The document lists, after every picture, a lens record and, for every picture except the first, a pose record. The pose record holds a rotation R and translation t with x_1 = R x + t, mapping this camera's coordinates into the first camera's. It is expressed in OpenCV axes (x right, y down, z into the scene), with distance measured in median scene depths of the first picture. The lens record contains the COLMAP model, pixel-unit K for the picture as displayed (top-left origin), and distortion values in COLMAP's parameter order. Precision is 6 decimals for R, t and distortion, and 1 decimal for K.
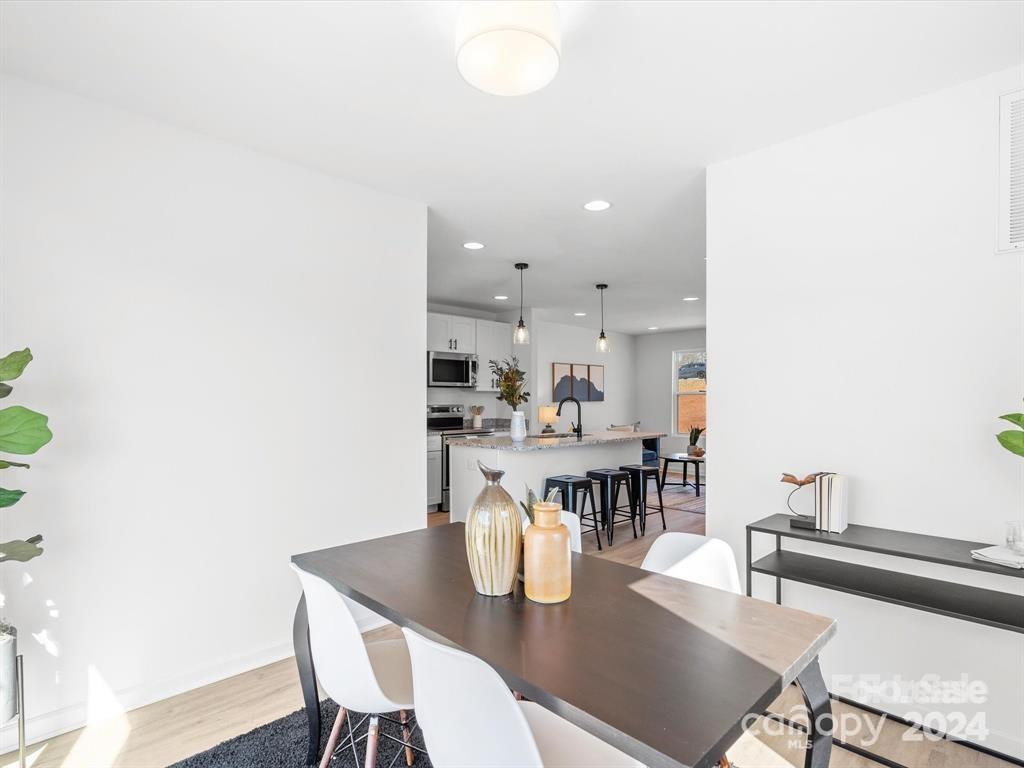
lens RADIAL K [[531.0, 0, 503.3], [0, 531.0, 395.9], [0, 0, 1]] dist [-0.010792, -0.000329]
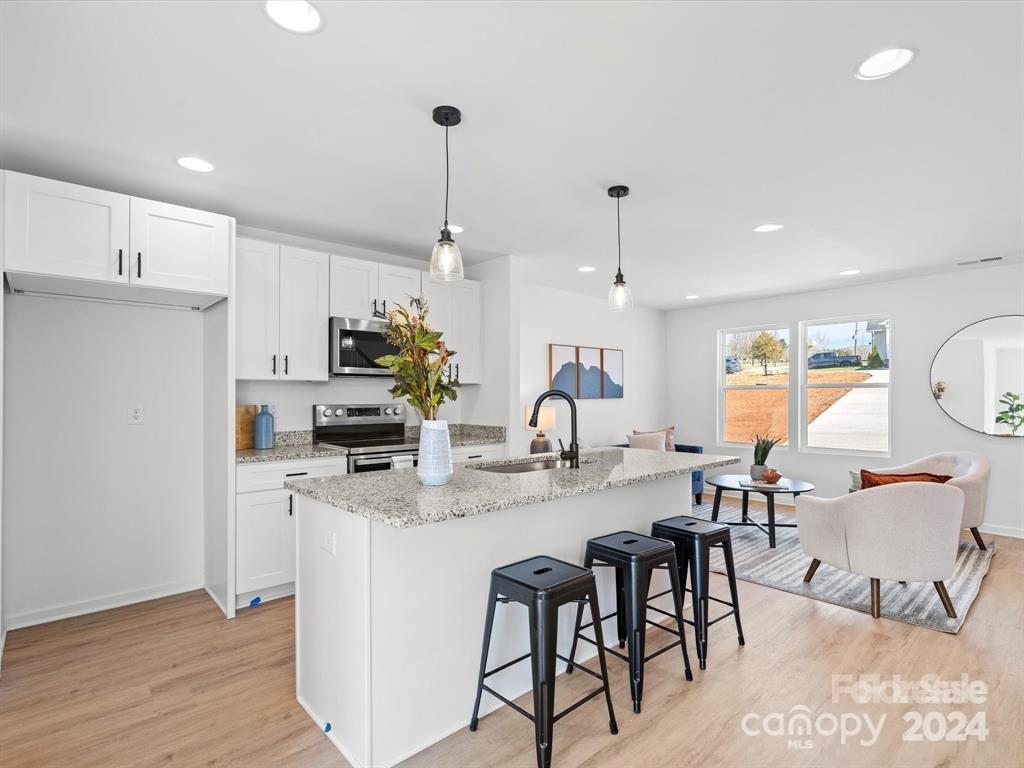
lens RADIAL K [[531.0, 0, 495.6], [0, 531.0, 388.6], [0, 0, 1]] dist [-0.010792, -0.000329]
pose [[0.998754, -0.002748, -0.049838, 0.069835], [0.002279, 0.999953, -0.009448, 0.004256], [0.049861, 0.009323, 0.998713, 0.361893]]
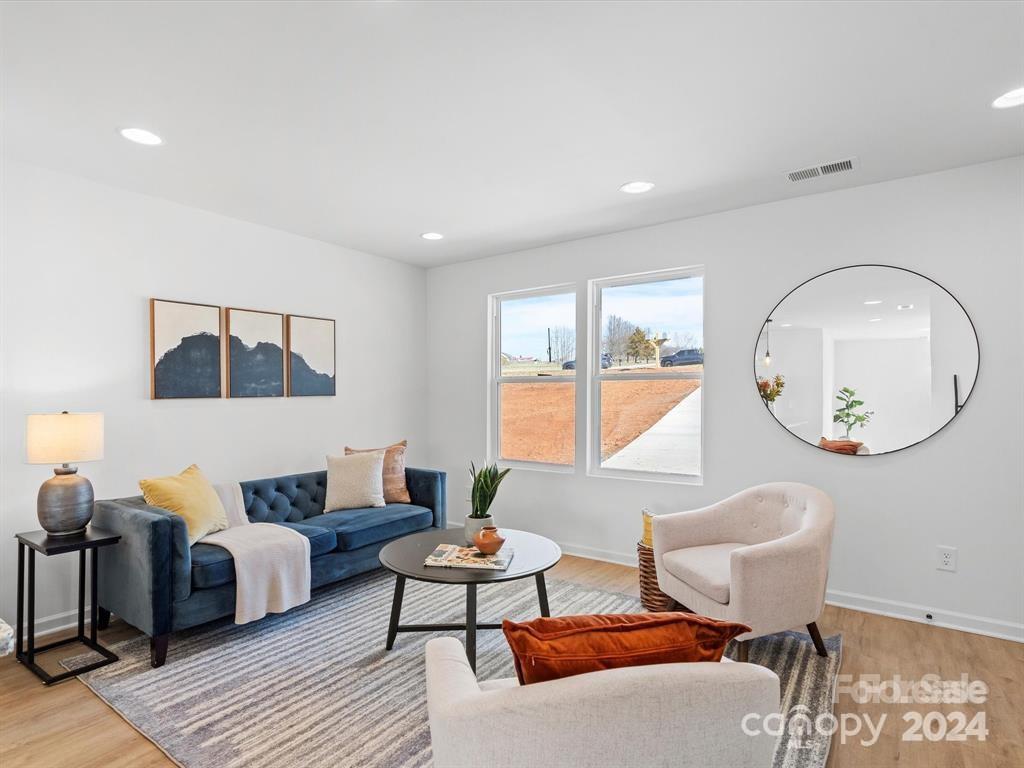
lens RADIAL K [[531.0, 0, 519.5], [0, 531.0, 391.4], [0, 0, 1]] dist [-0.010792, -0.000329]
pose [[0.983680, -0.003260, 0.179895, 0.357817], [0.002803, 0.999992, 0.002791, 0.006586], [-0.179902, -0.002241, 0.983682, 0.710061]]
